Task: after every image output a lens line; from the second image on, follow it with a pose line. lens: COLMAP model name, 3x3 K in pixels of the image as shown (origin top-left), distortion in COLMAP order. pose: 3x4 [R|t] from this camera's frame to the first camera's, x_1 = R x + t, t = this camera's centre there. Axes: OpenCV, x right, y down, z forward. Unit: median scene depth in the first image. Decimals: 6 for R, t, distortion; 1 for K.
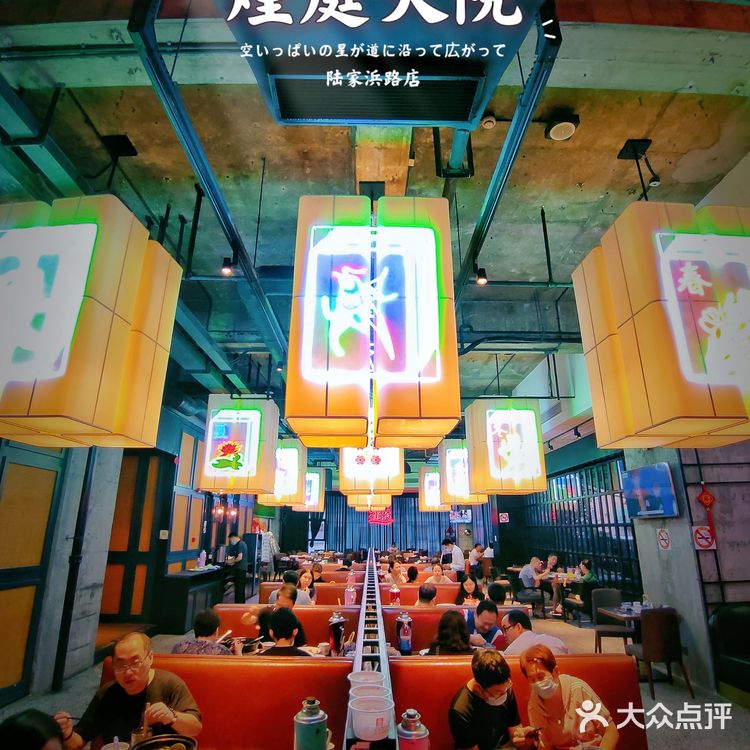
lens RADIAL K [[469.5, 0, 375.0], [0, 469.5, 375.0], [0, 0, 1]] dist [-0.038951, 0.001015]
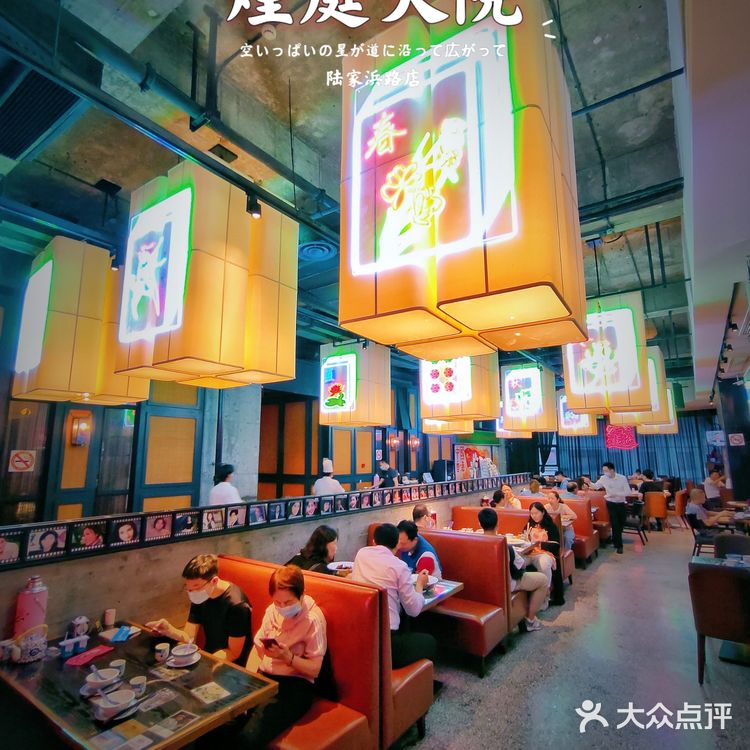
lens RADIAL K [[459.0, 0, 375.0], [0, 459.0, 375.0], [0, 0, 1]] dist [-0.019146, 0.000724]
pose [[0.813298, -0.106881, -0.571947, 0.437764], [0.187615, 0.978652, 0.083903, 0.046307], [0.550770, -0.175545, 0.815988, 0.128306]]
